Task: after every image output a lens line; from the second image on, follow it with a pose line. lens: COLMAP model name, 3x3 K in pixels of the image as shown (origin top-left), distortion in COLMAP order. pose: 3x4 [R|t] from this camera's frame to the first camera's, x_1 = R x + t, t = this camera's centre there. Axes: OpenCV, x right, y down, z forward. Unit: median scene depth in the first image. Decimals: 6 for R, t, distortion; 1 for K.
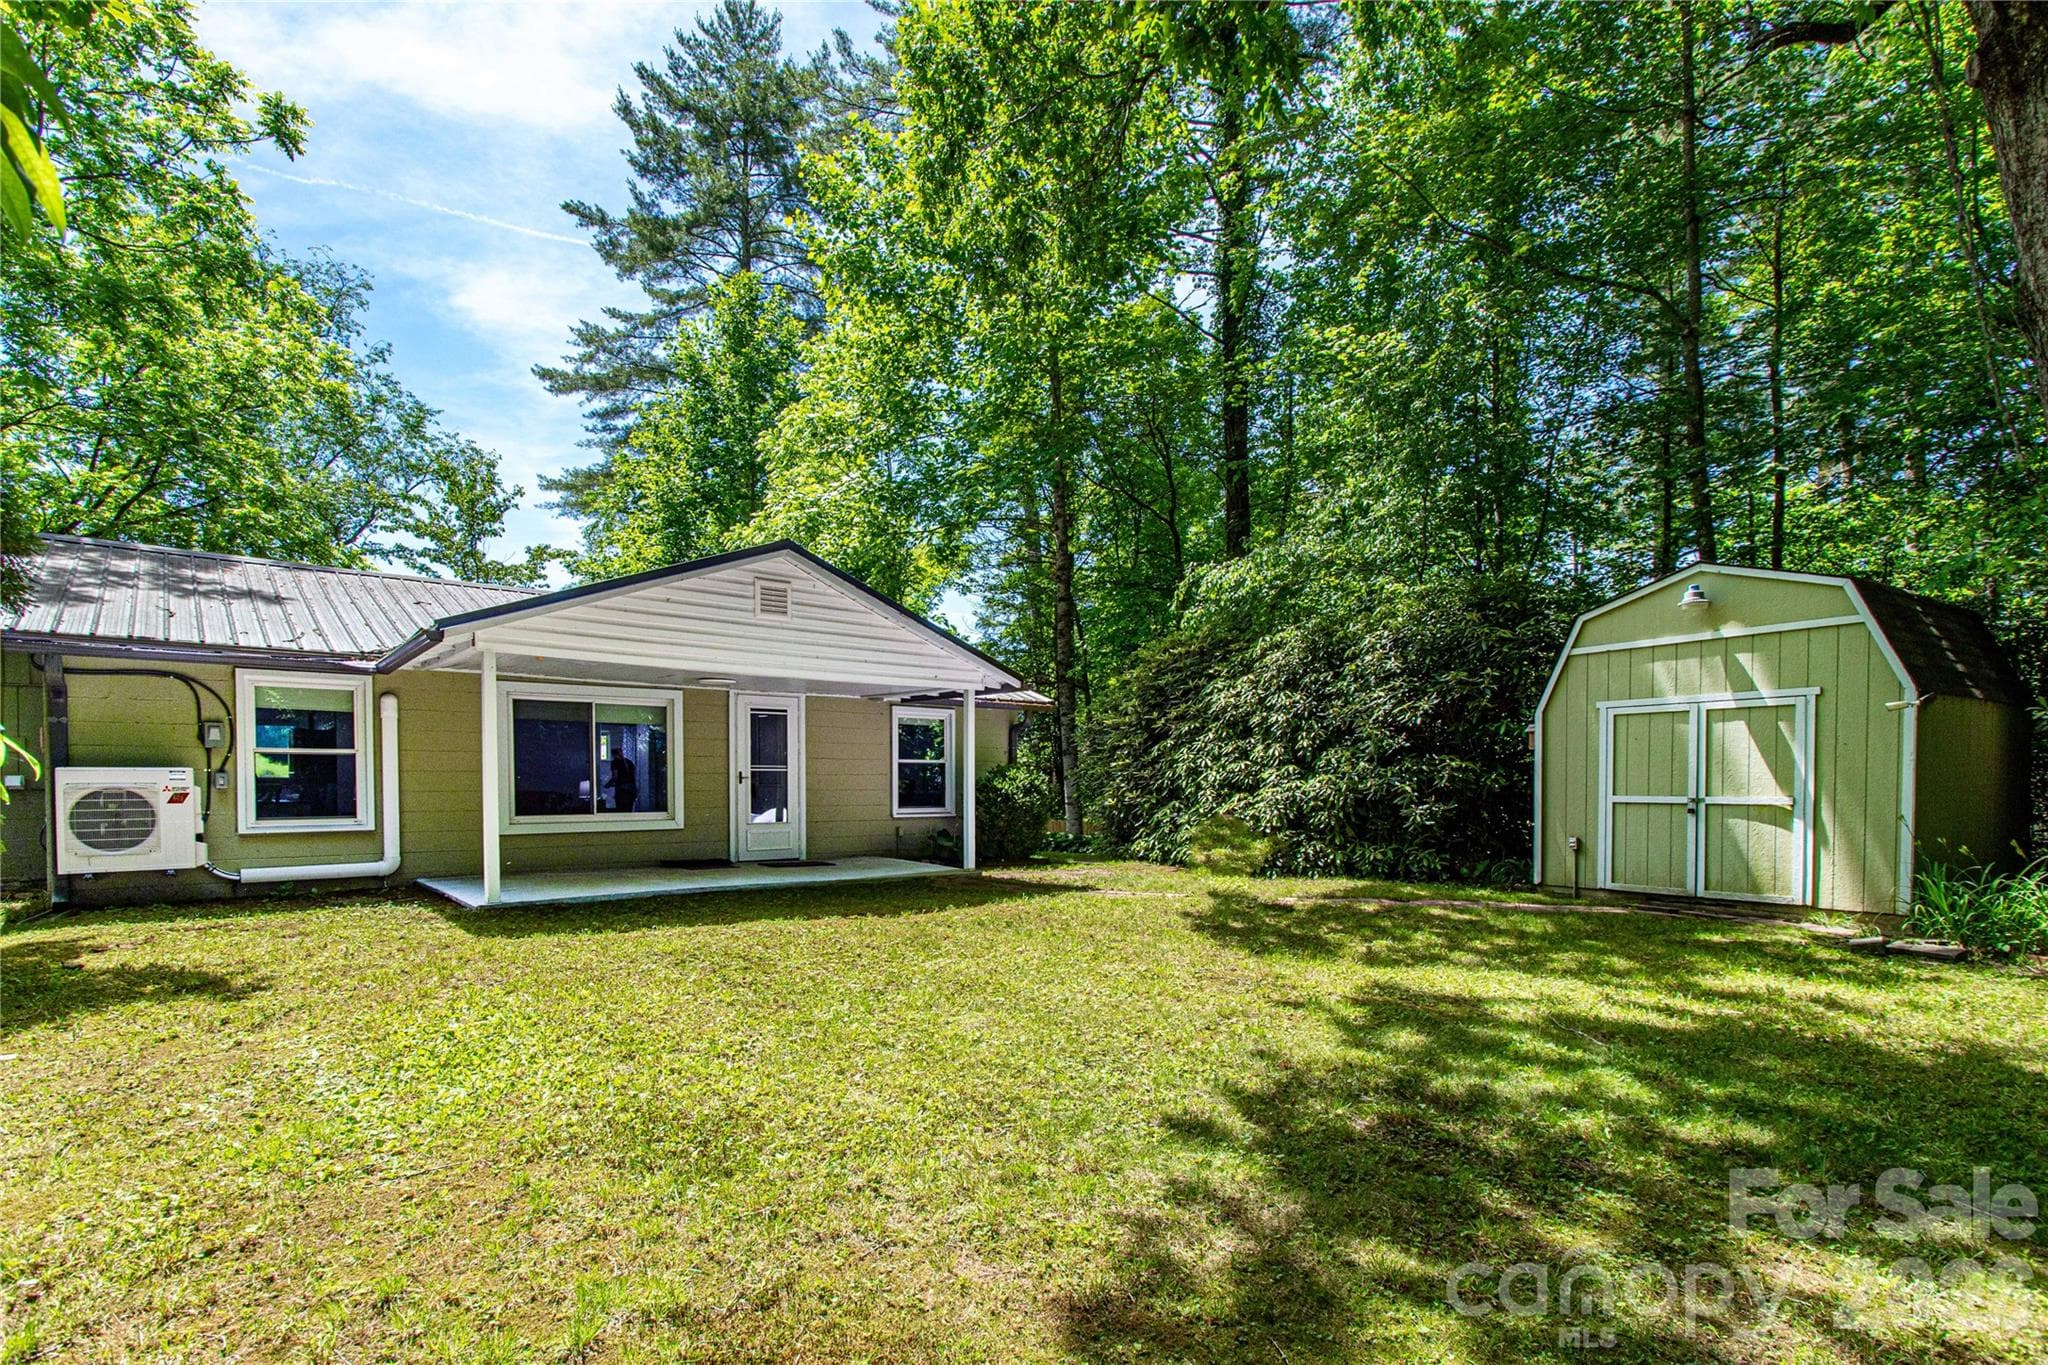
lens RADIAL K [[921.9, 0, 967.3], [0, 921.9, 821.2], [0, 0, 1]] dist [-0.003550, -0.003949]
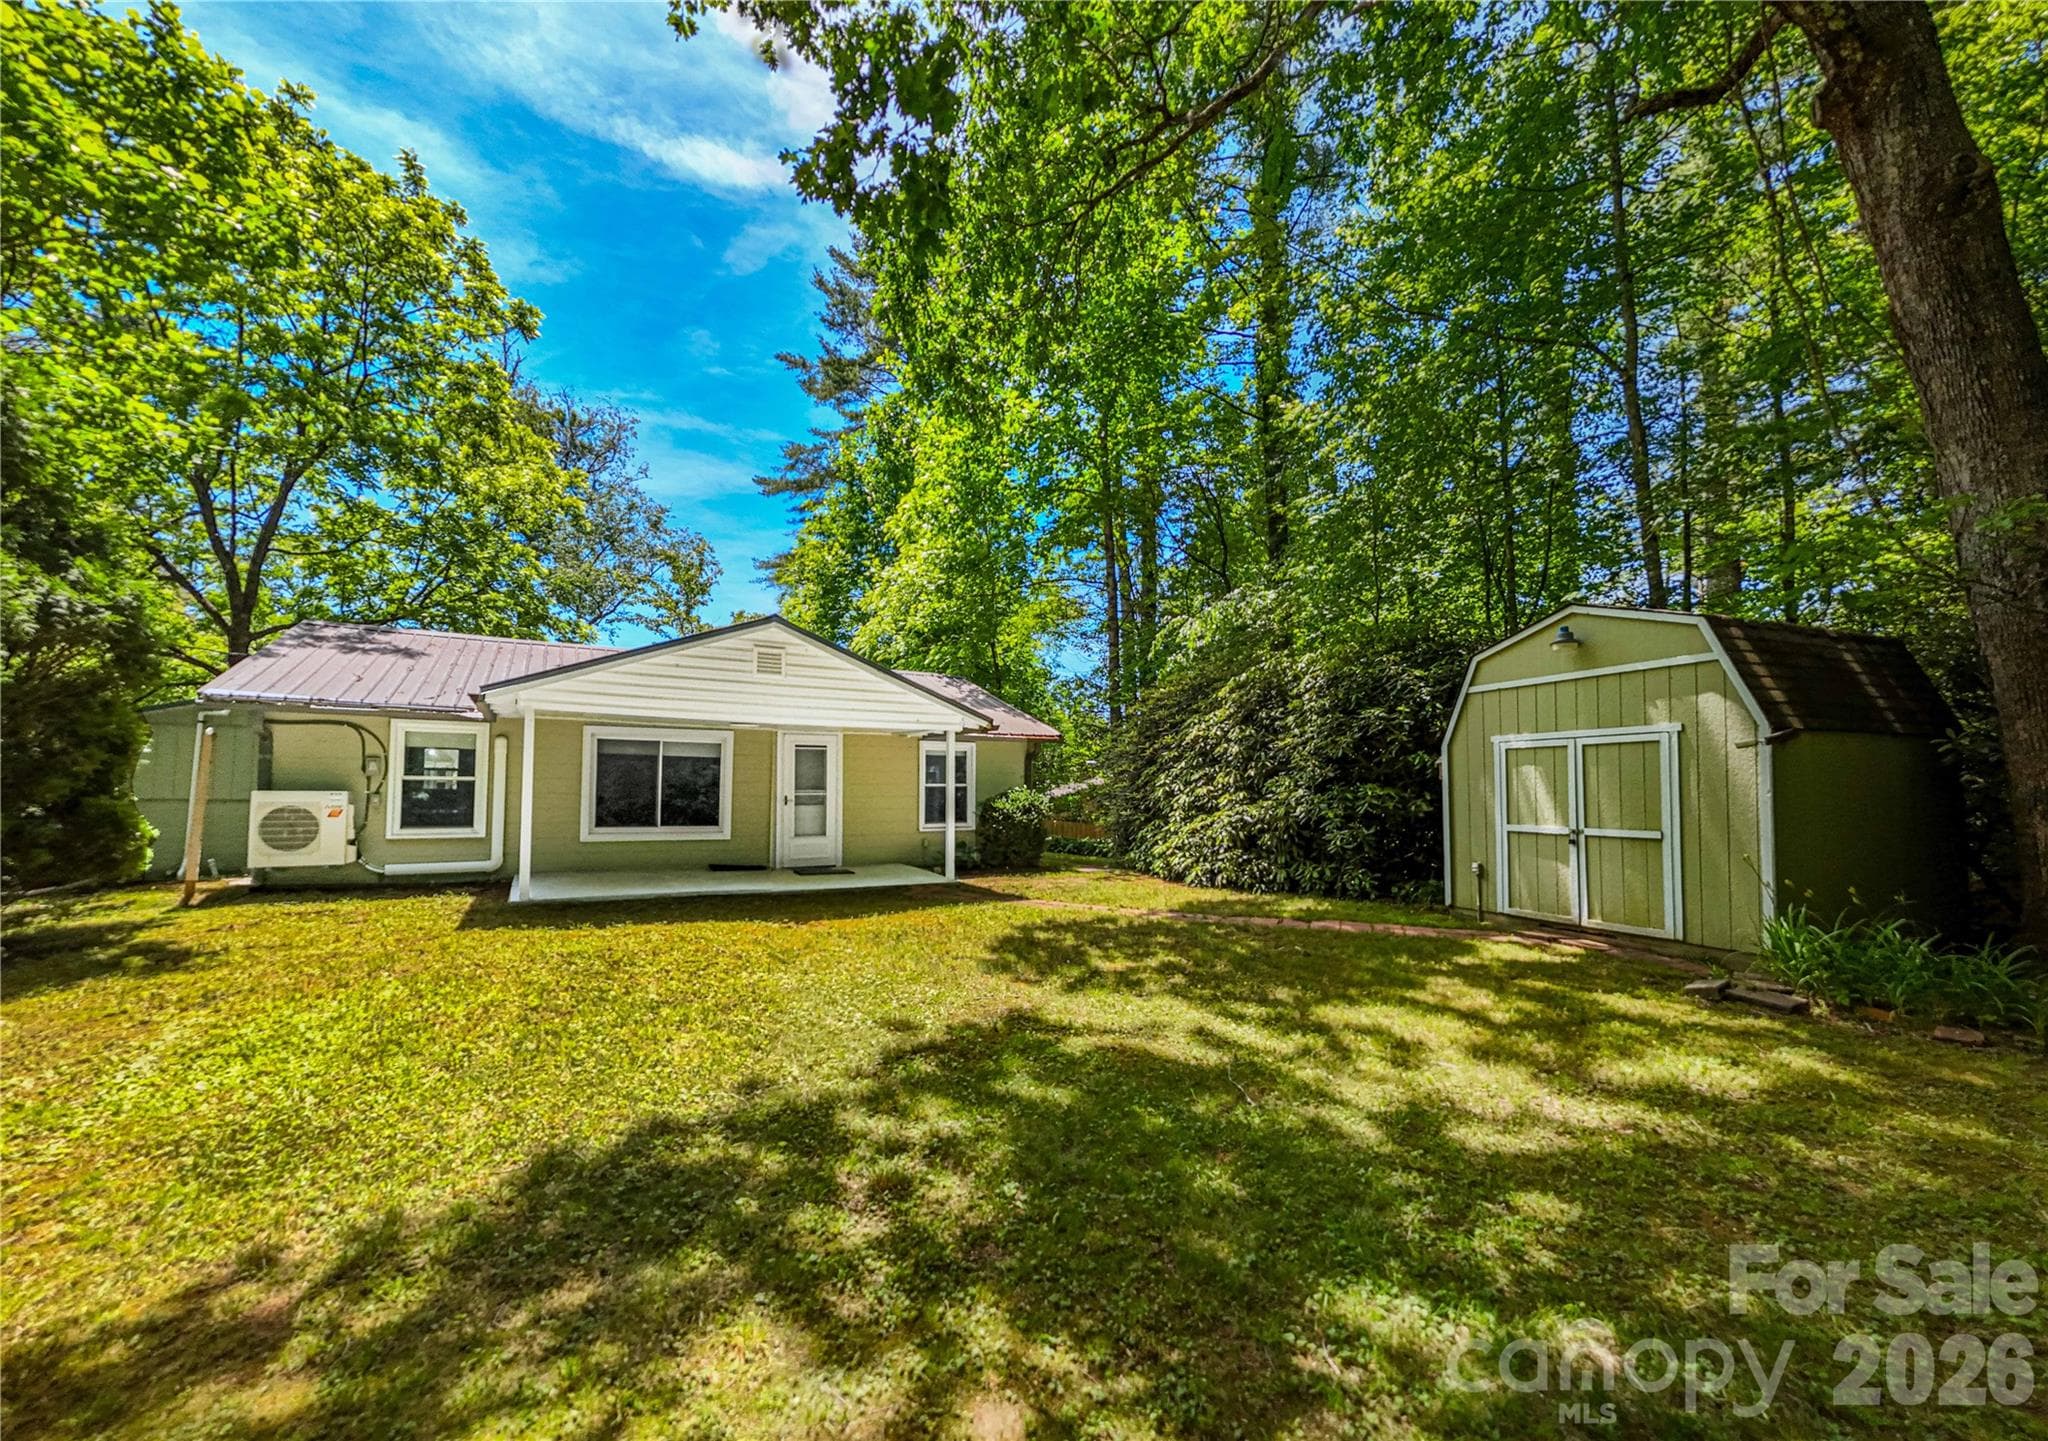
lens RADIAL K [[766.3, 0, 993.0], [0, 766.3, 784.1], [0, 0, 1]] dist [-0.001859, 0.000999]
pose [[0.985489, 0.004689, -0.169676, 0.217604], [-0.013773, 0.998531, -0.052400, -0.016483], [0.169181, 0.053976, 0.984106, 0.029019]]
